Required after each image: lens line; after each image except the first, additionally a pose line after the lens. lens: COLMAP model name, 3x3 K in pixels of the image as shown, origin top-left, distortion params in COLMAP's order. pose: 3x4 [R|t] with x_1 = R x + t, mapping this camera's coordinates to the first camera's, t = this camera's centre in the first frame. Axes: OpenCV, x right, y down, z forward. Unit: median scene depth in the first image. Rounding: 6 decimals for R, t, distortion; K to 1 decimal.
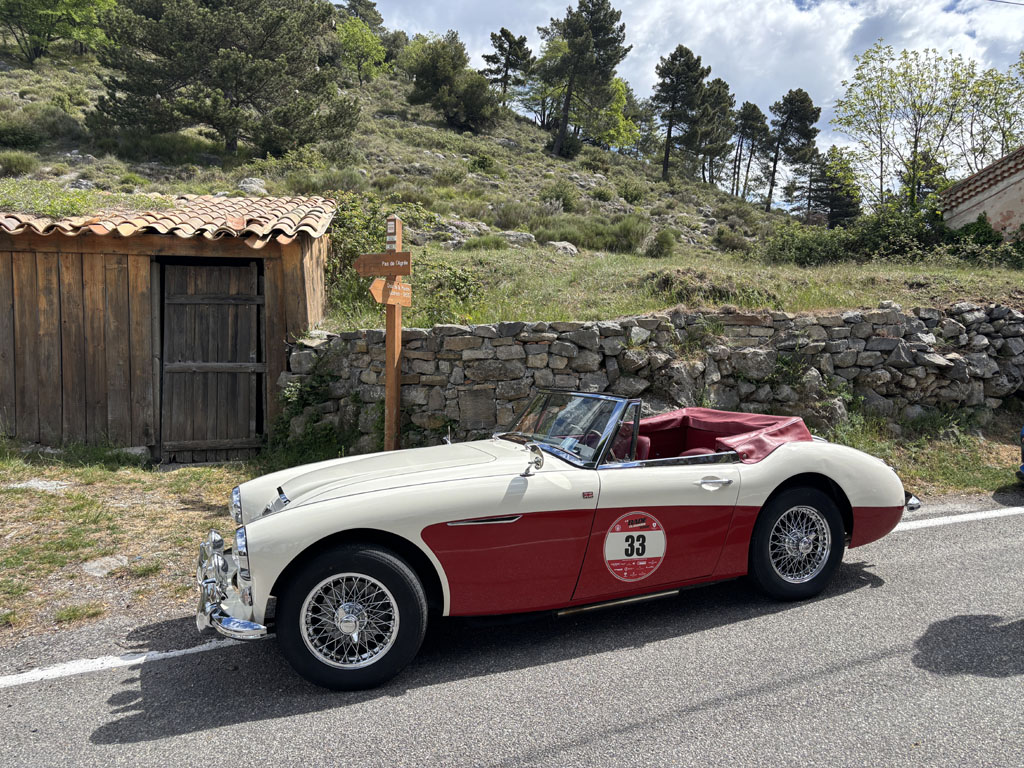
lens RADIAL K [[771.2, 0, 511.9], [0, 771.2, 332.9], [0, 0, 1]] dist [0.025146, -0.001541]
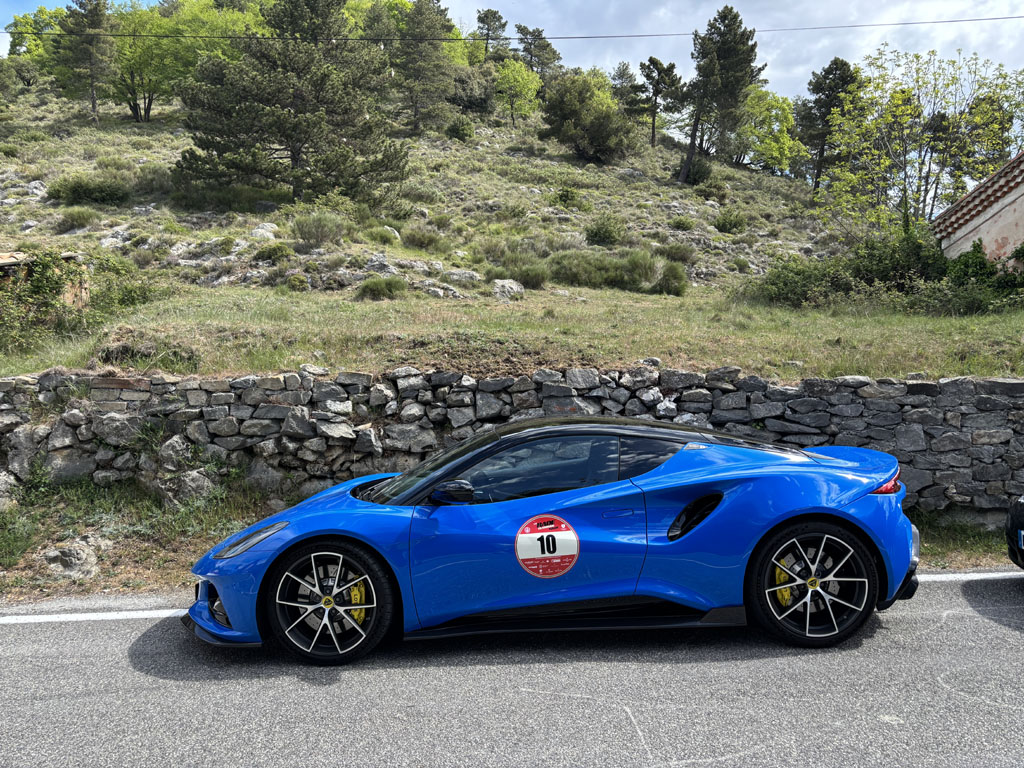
lens RADIAL K [[751.8, 0, 515.1], [0, 751.8, 354.0], [0, 0, 1]] dist [0.023331, 0.001448]
pose [[0.963657, 0.015108, -0.266714, 0.304963], [-0.016525, 0.999859, -0.003069, -0.017332], [0.266630, 0.007364, 0.963771, 0.064172]]
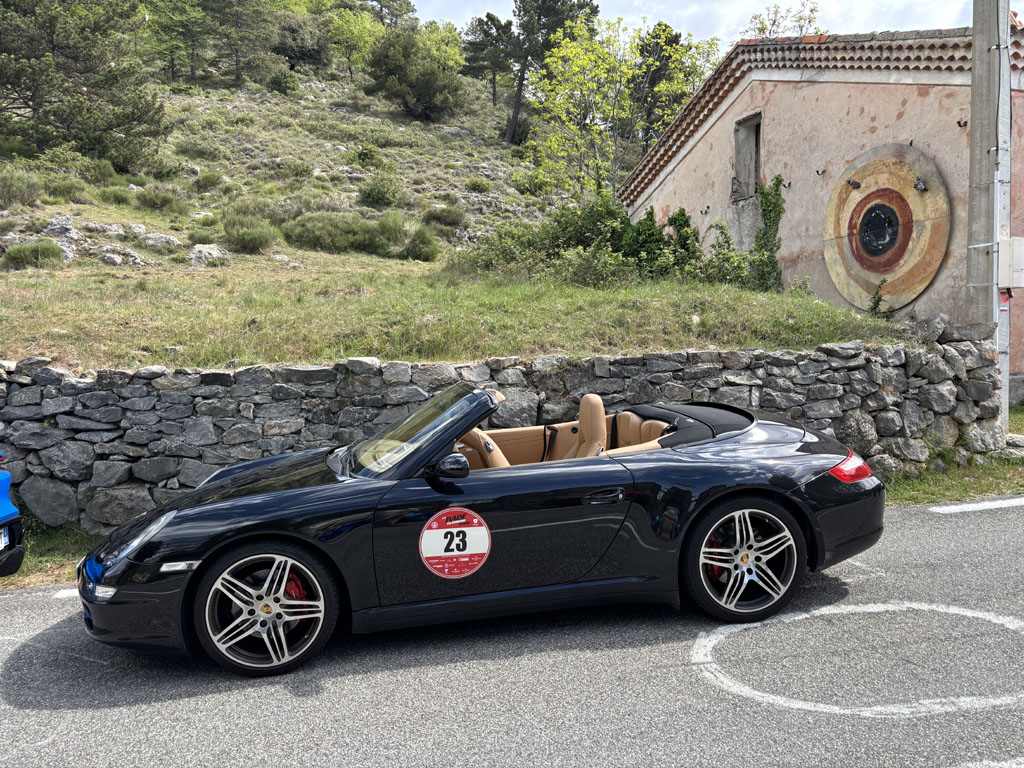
lens RADIAL K [[726.6, 0, 512.0], [0, 726.6, 384.0], [0, 0, 1]] dist [0.015056, -0.030795]
pose [[0.992575, 0.013350, -0.120897, 0.494592], [-0.001862, 0.995510, 0.094641, -0.029253], [0.121617, -0.093714, 0.988143, 0.131810]]
